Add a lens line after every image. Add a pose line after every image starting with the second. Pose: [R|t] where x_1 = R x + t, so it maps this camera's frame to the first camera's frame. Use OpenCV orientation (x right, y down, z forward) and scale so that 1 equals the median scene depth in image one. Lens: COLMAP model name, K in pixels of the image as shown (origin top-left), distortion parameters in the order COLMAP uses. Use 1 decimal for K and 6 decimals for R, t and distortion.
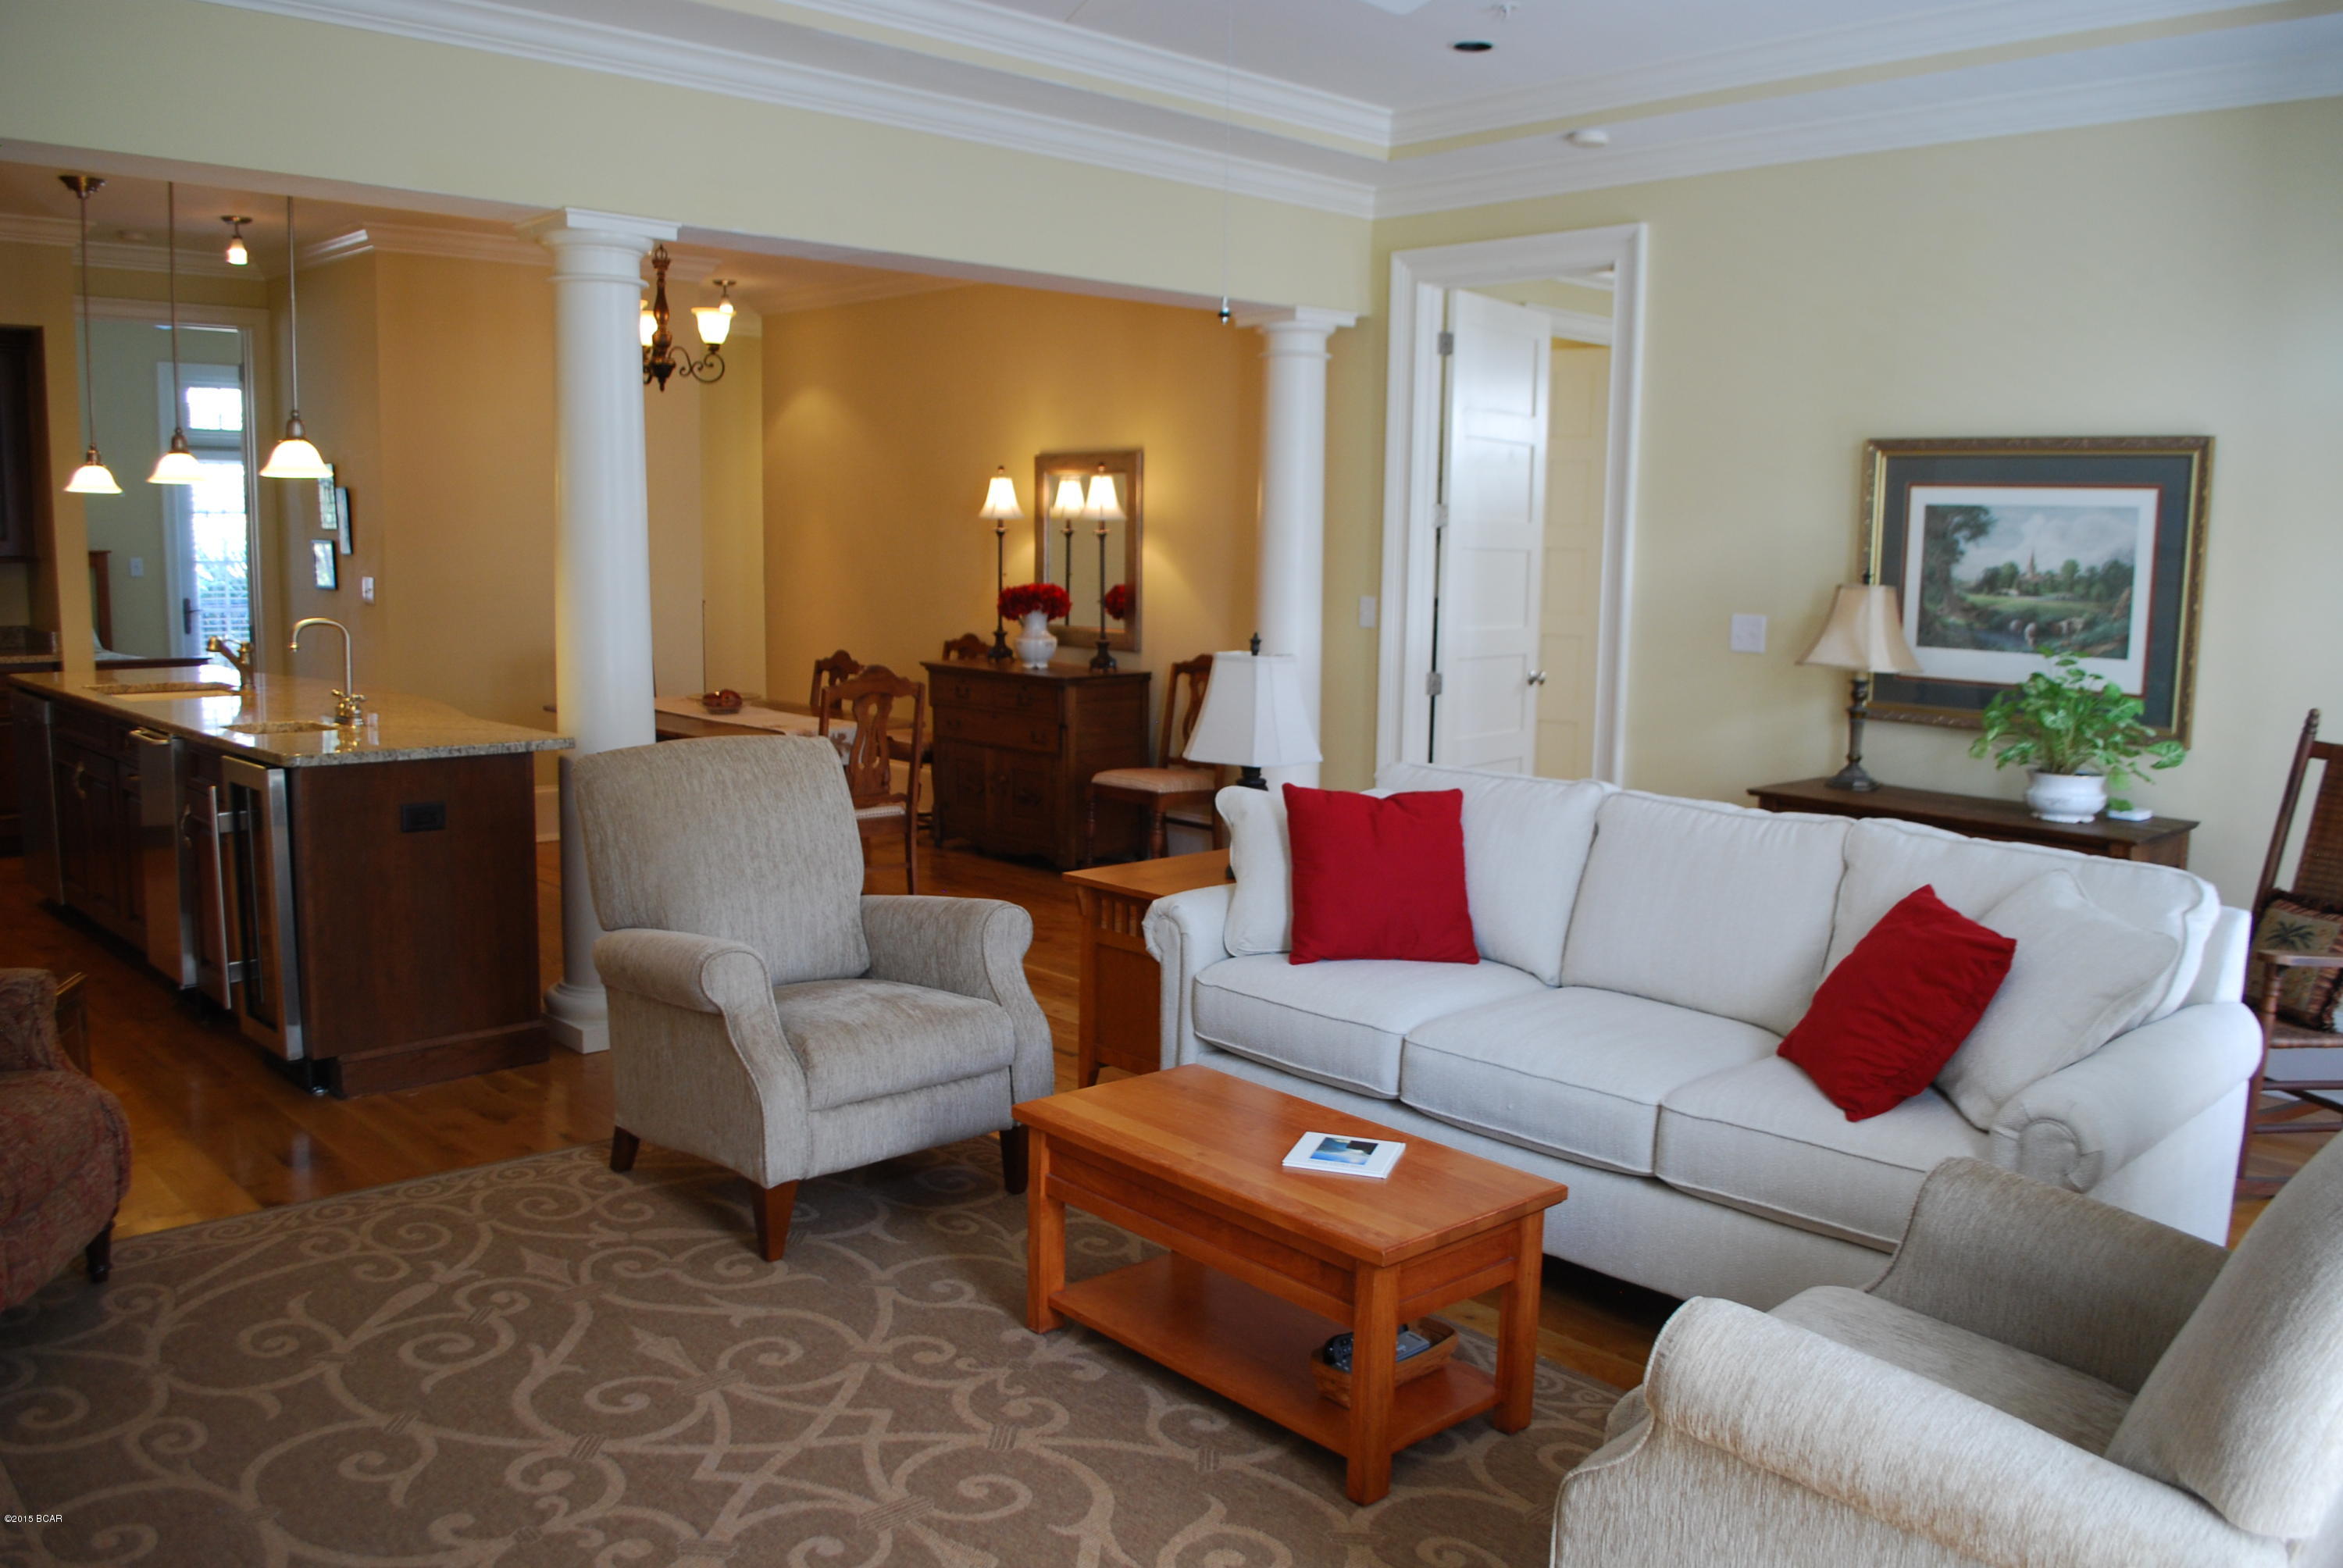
lens RADIAL K [[1860.0, 0, 1180.8], [0, 1860.0, 805.0], [0, 0, 1]] dist [-0.082396, 0.014492]
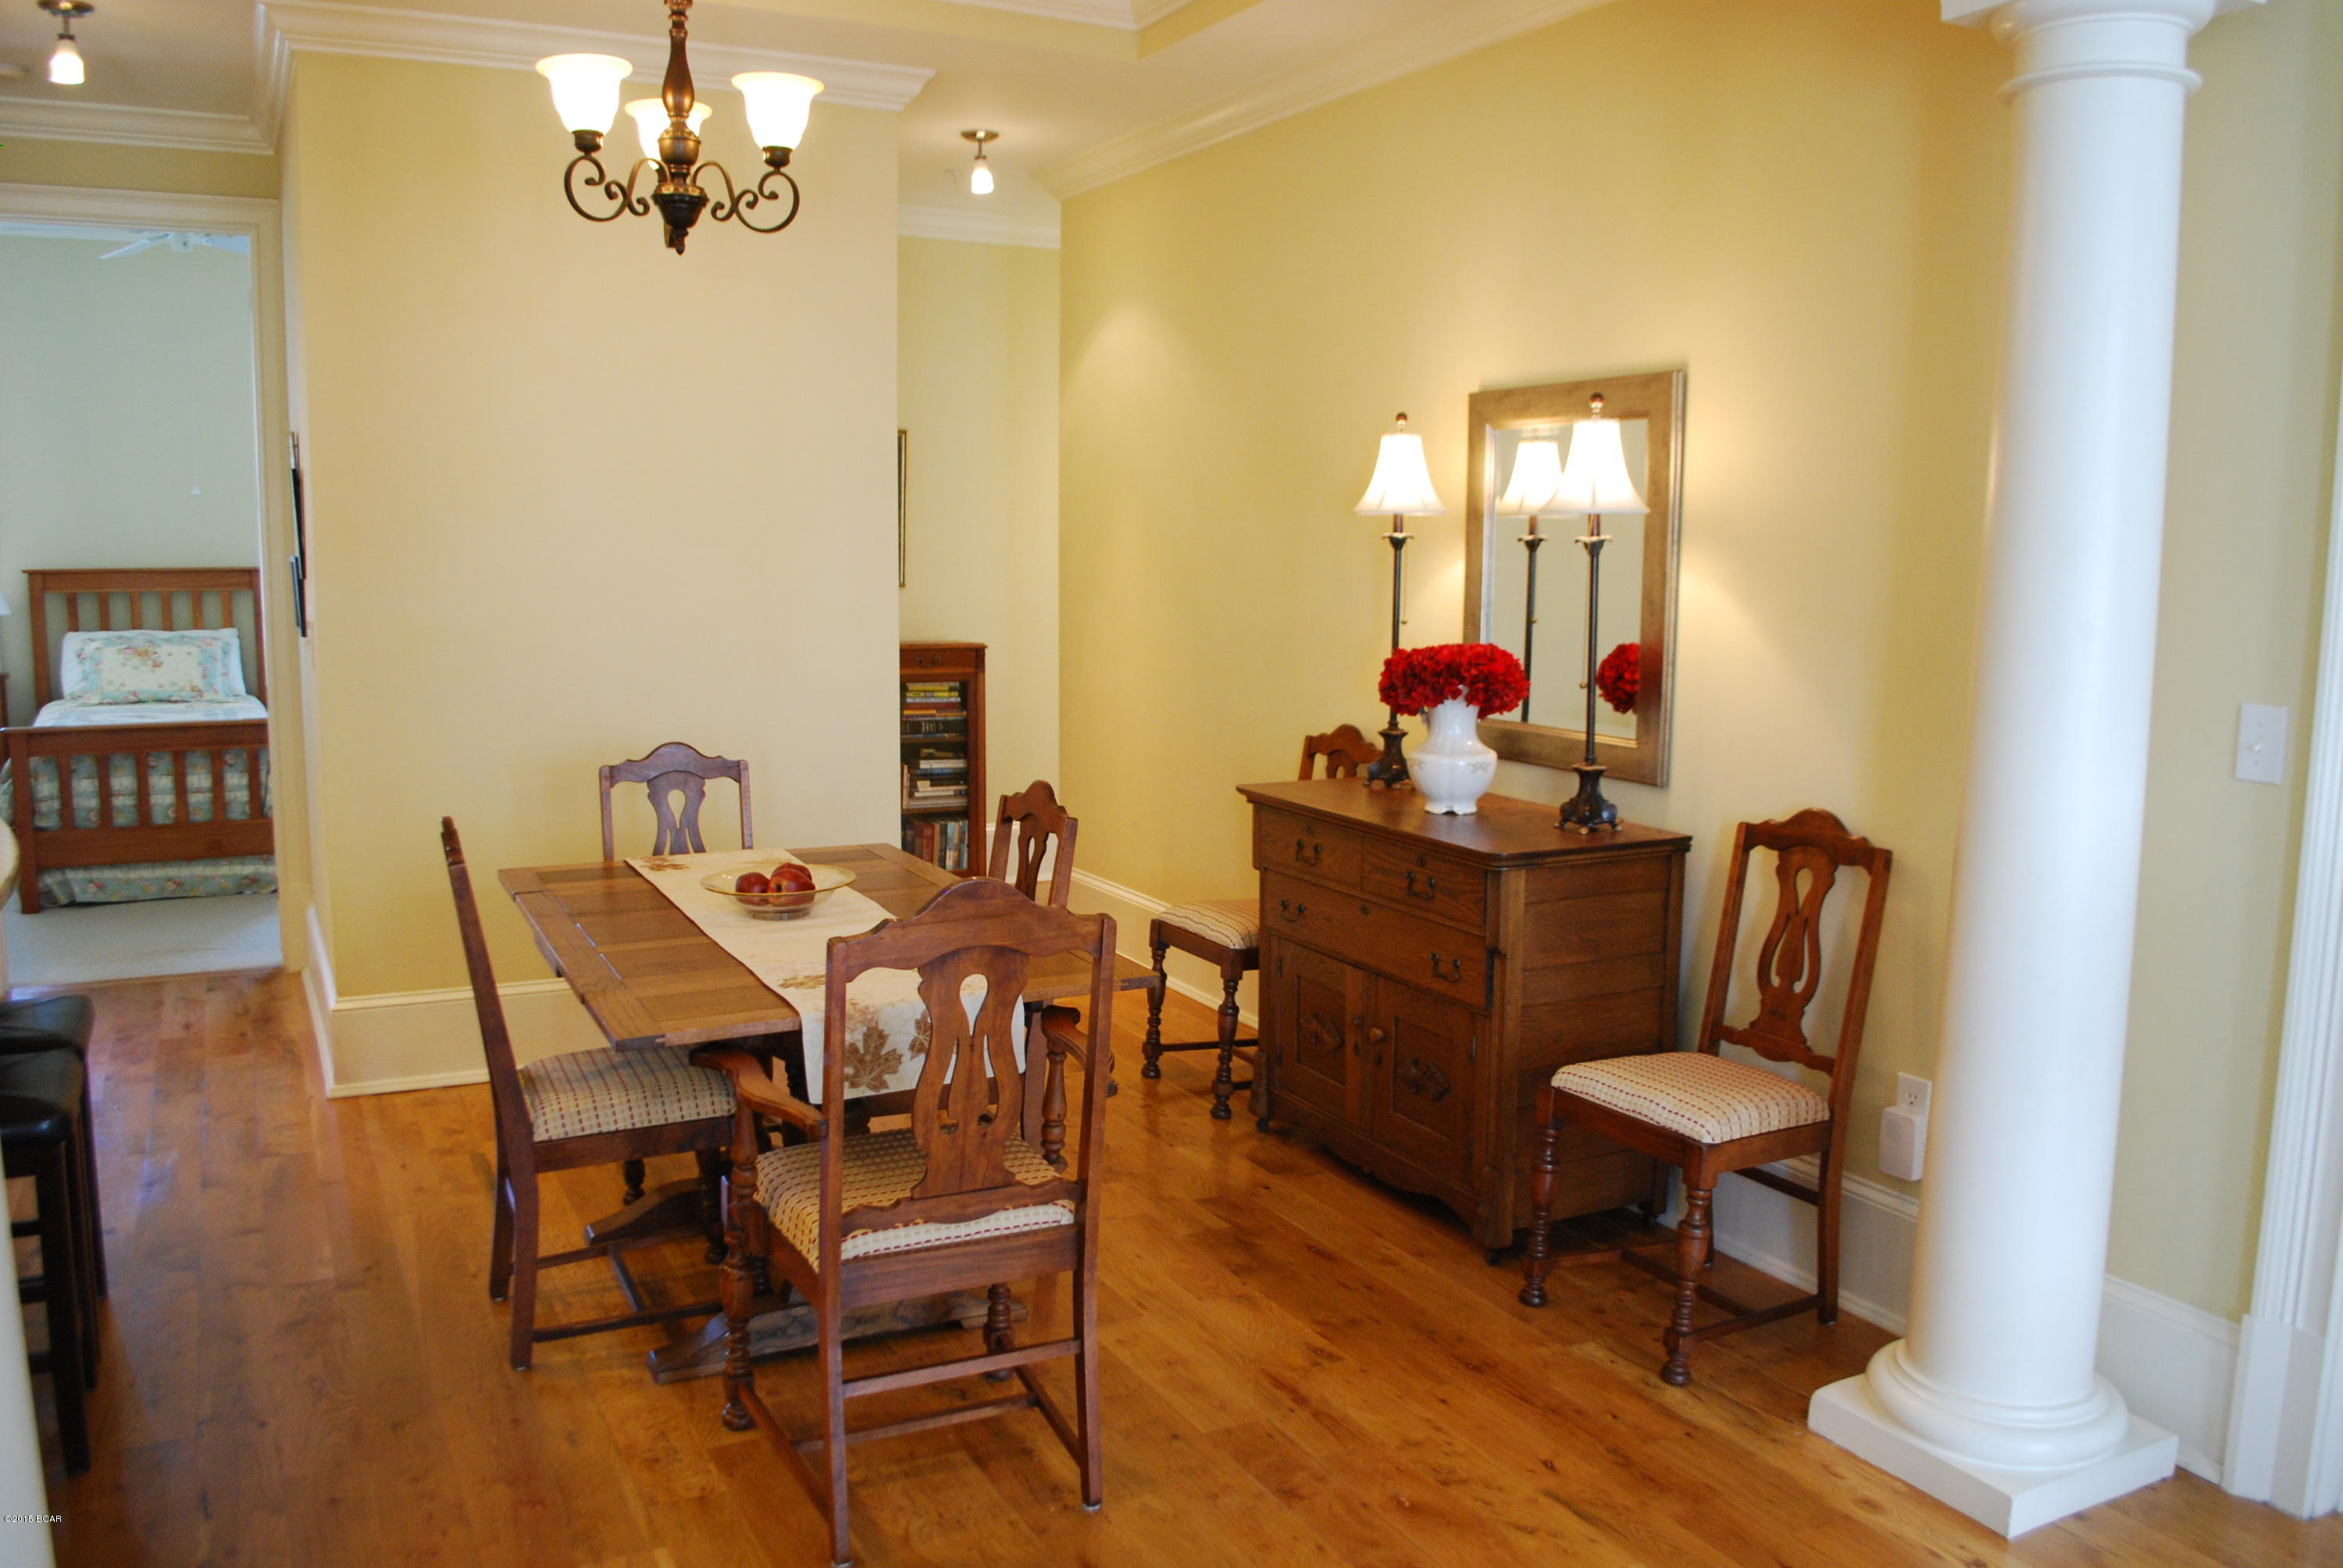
lens RADIAL K [[1860.0, 0, 1180.8], [0, 1860.0, 805.0], [0, 0, 1]] dist [-0.082396, 0.014492]
pose [[0.963382, 0.033099, -0.266081, -0.015704], [-0.035019, 0.999384, -0.002472, -0.072258], [0.265835, 0.011699, 0.963948, 0.503447]]
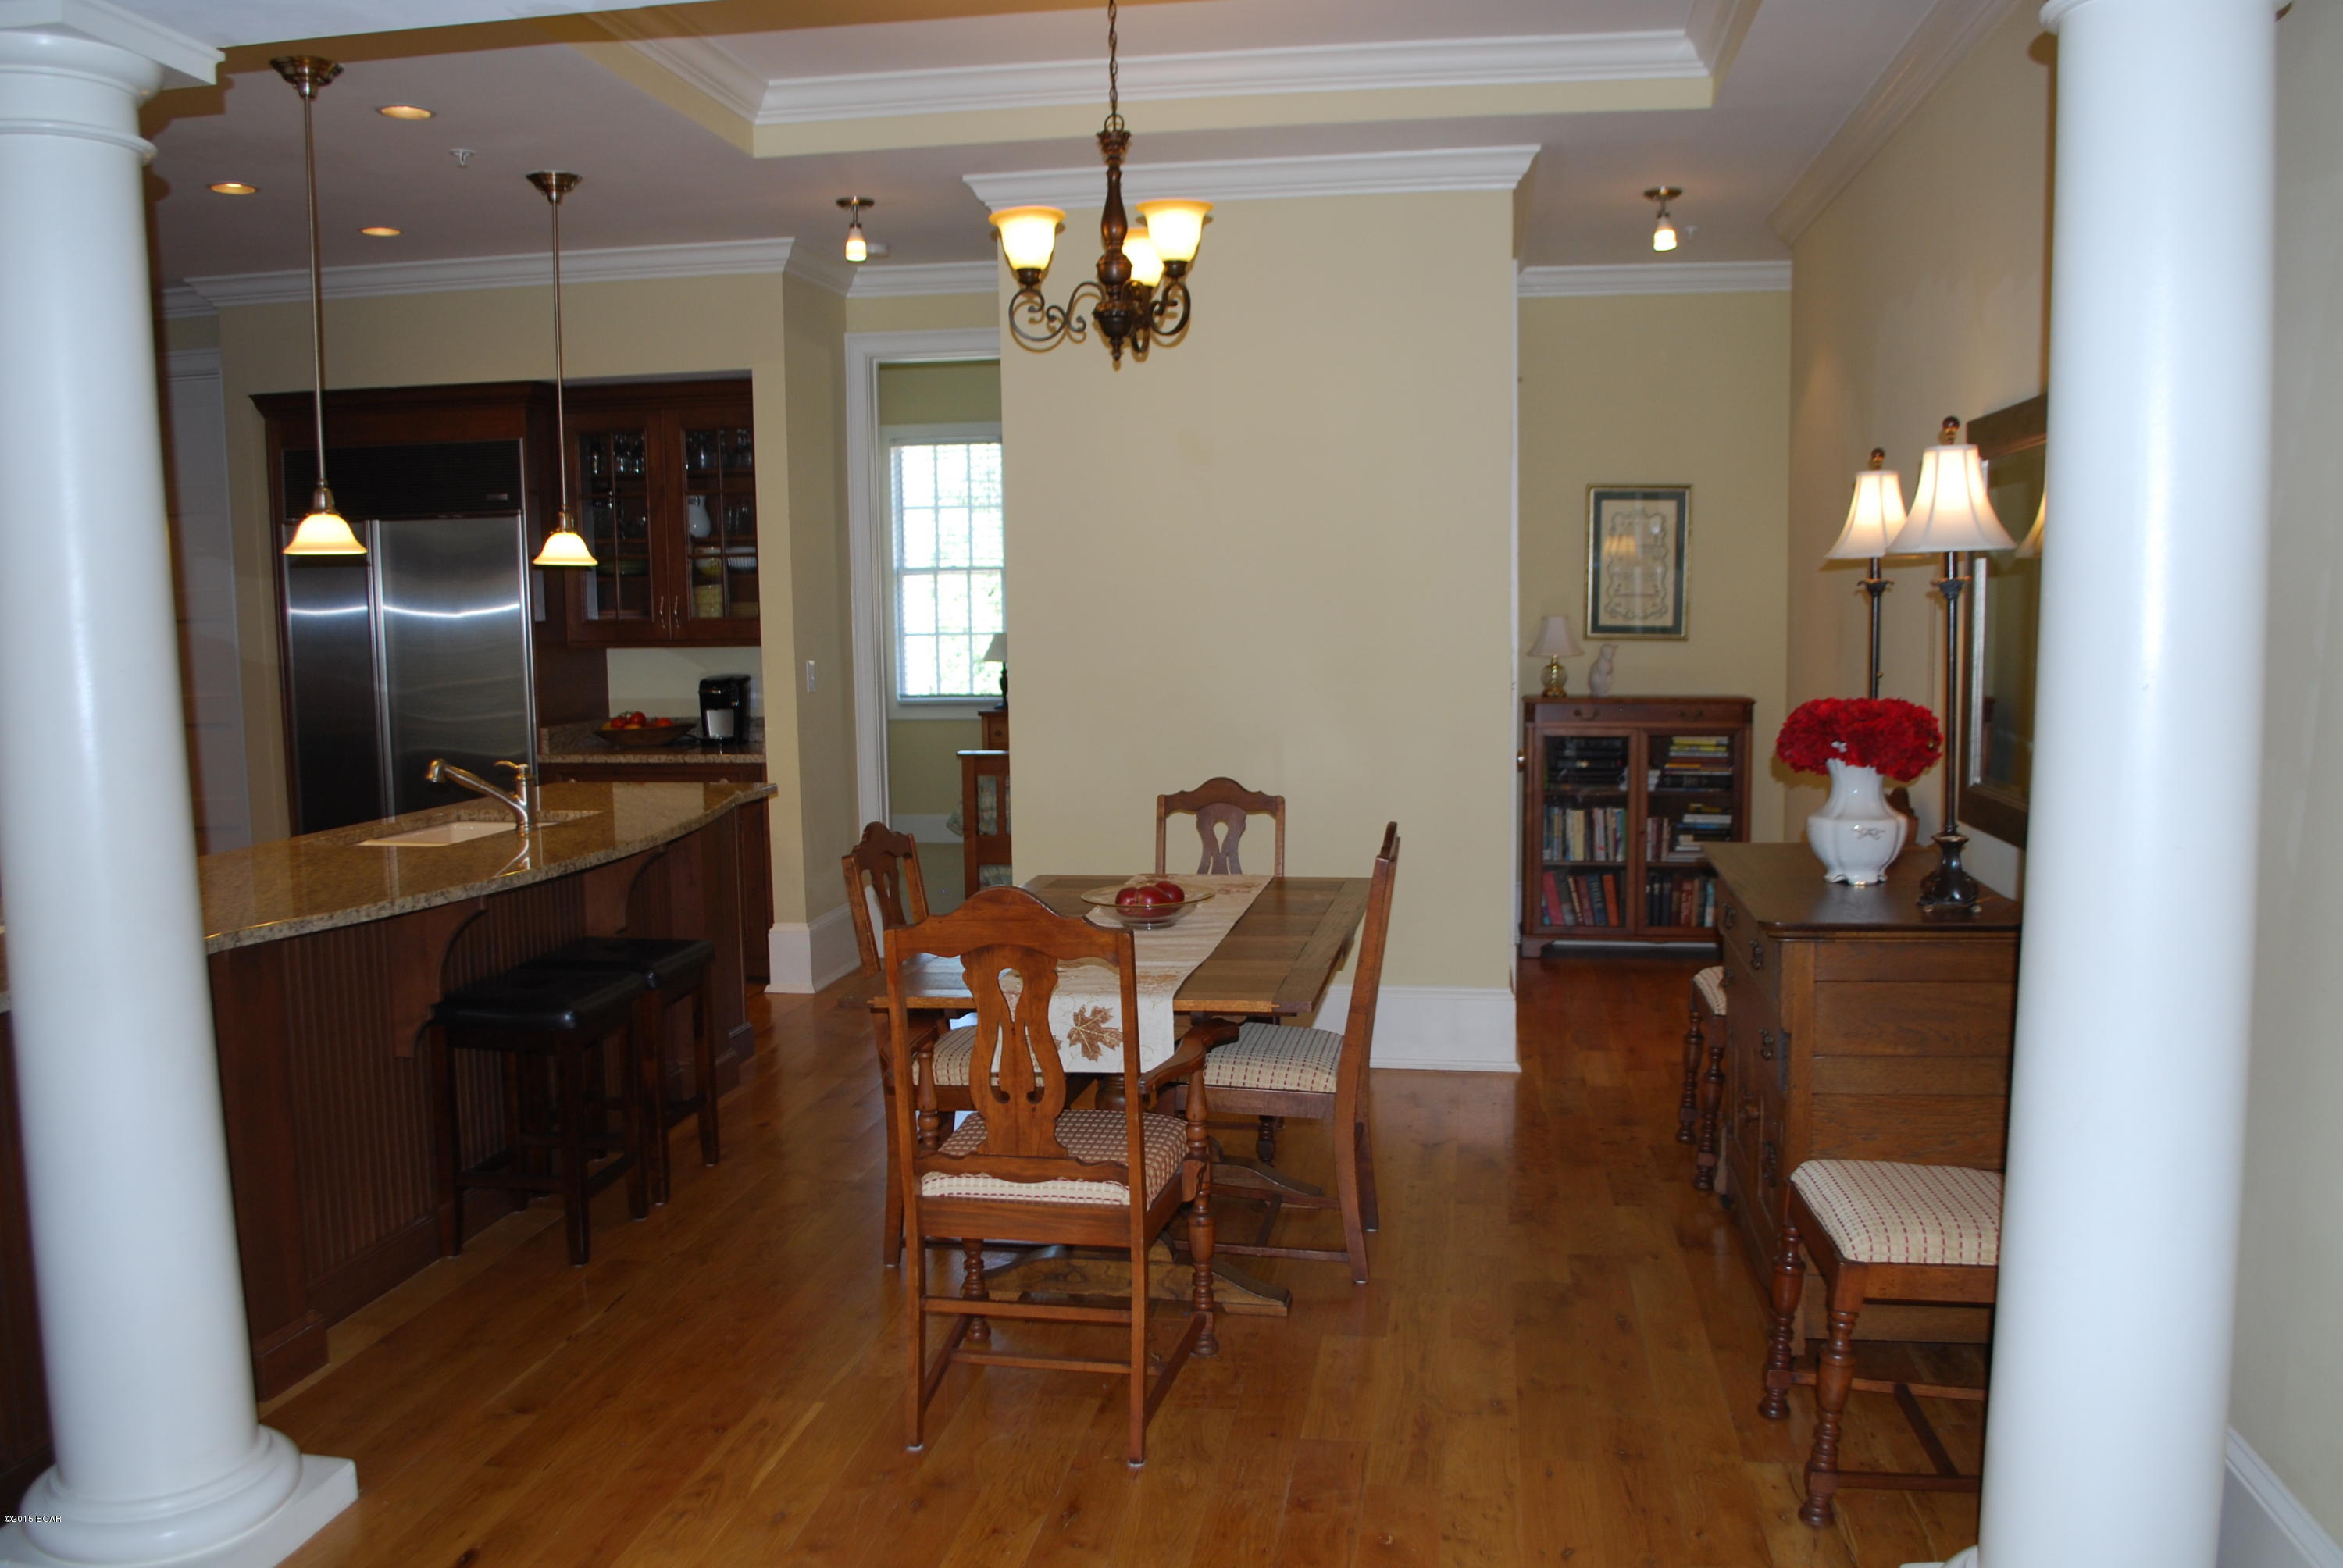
lens RADIAL K [[1860.0, 0, 1180.8], [0, 1860.0, 805.0], [0, 0, 1]] dist [-0.082396, 0.014492]
pose [[0.608205, 0.062437, -0.791321, 0.179133], [-0.090557, 0.995851, 0.008973, -0.082046], [0.788598, 0.066202, 0.611335, 0.595656]]
